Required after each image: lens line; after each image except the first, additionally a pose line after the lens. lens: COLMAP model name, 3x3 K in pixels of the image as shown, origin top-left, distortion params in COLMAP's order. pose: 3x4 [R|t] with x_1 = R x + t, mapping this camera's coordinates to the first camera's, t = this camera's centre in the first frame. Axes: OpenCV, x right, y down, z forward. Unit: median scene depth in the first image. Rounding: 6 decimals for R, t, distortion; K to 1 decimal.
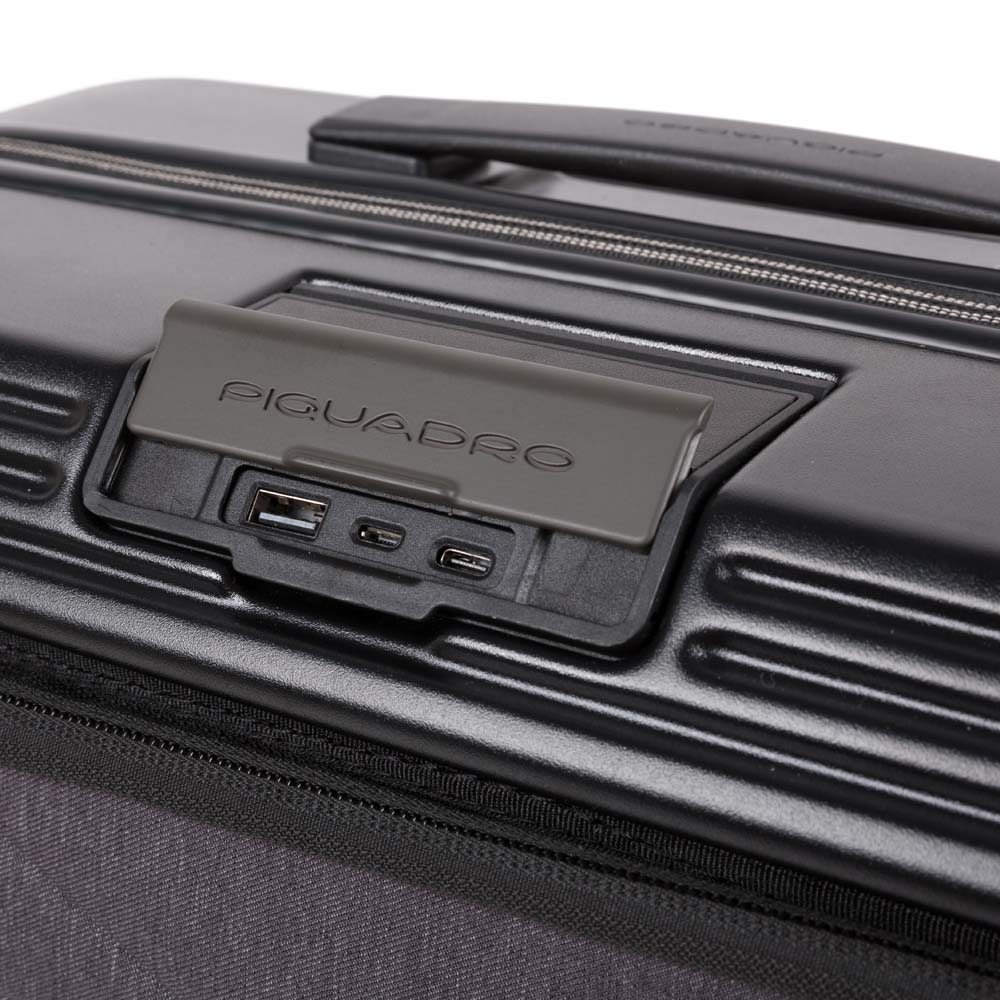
lens RADIAL K [[2423.5, 0, 500.0], [0, 2423.5, 500.0], [0, 0, 1]] dist [0.012537, 0.081151]
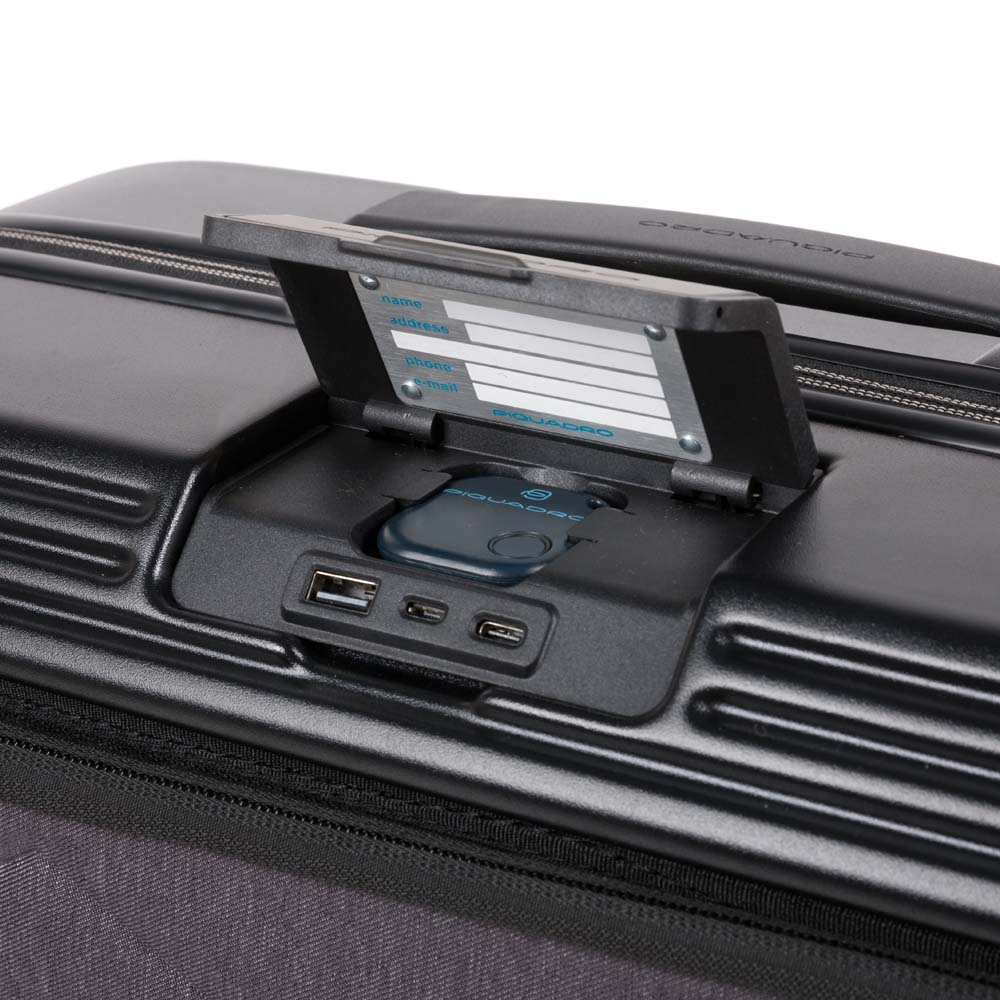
lens RADIAL K [[2423.5, 0, 500.0], [0, 2423.5, 500.0], [0, 0, 1]] dist [0.012537, 0.081151]
pose [[0.999836, -0.014613, -0.010719, -0.001709], [0.014292, 0.999463, -0.029477, -0.003729], [0.011144, 0.029319, 0.999508, -0.152079]]
